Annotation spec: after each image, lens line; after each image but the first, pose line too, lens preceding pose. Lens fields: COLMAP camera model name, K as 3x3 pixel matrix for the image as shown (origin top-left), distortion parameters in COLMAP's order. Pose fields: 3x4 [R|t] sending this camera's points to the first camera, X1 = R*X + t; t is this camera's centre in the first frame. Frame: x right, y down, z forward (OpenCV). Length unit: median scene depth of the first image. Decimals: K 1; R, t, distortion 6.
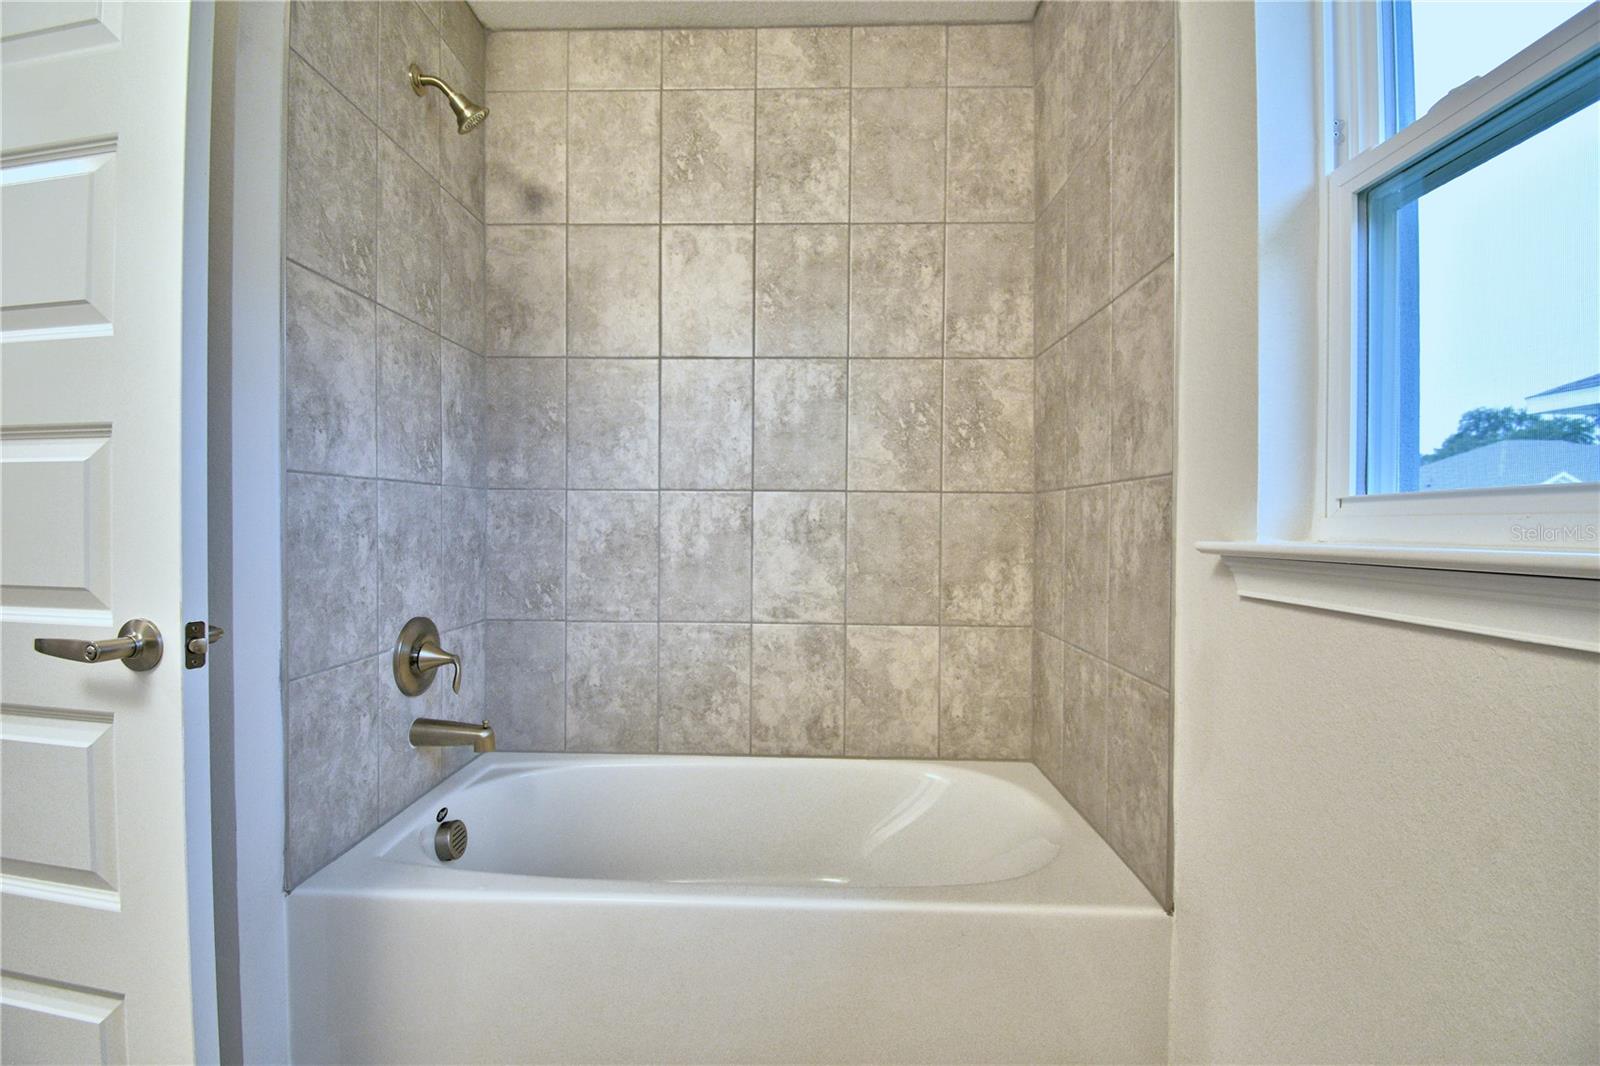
lens RADIAL K [[704.4, 0, 805.4], [0, 704.4, 528.2], [0, 0, 1]] dist [0.015152, -0.022334]
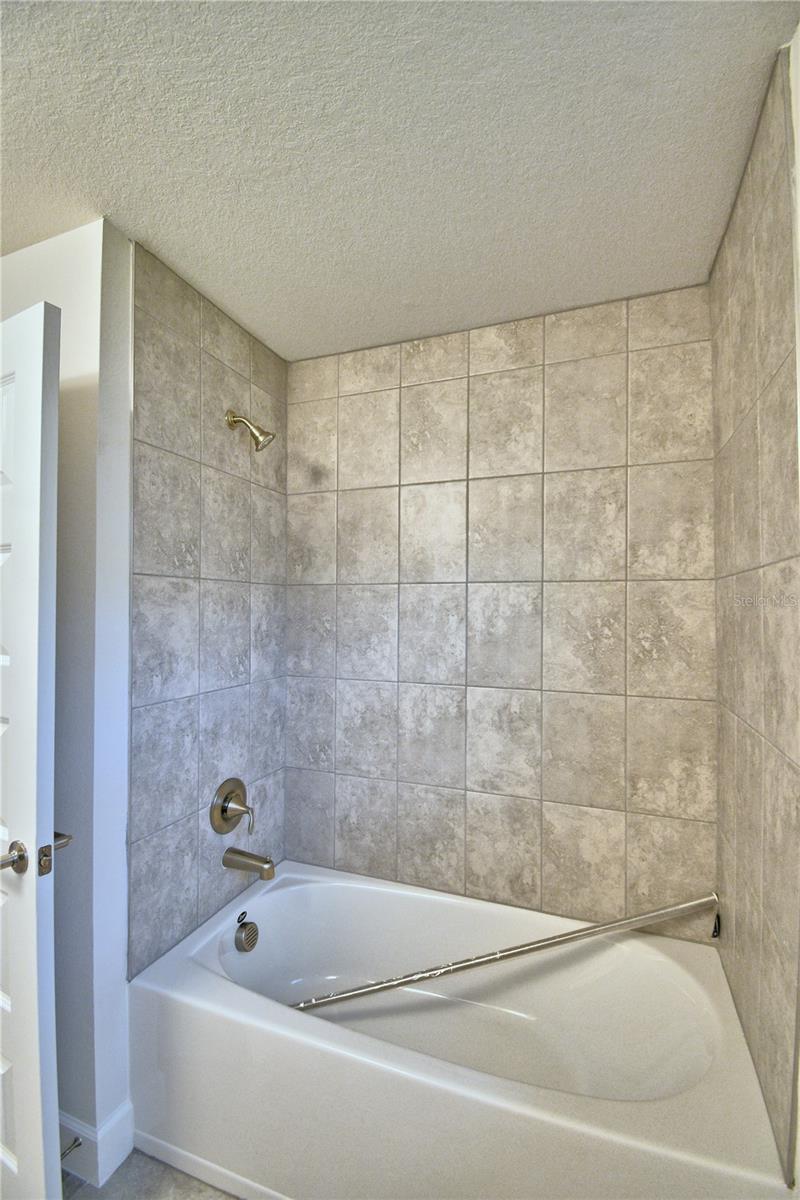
lens RADIAL K [[528.3, 0, 404.3], [0, 528.3, 604.1], [0, 0, 1]] dist [0.015152, -0.022334]
pose [[0.942920, -0.004453, -0.332991, 0.140041], [-0.004903, 0.999617, -0.027253, -0.176613], [0.332984, 0.027330, 0.942536, 0.055387]]
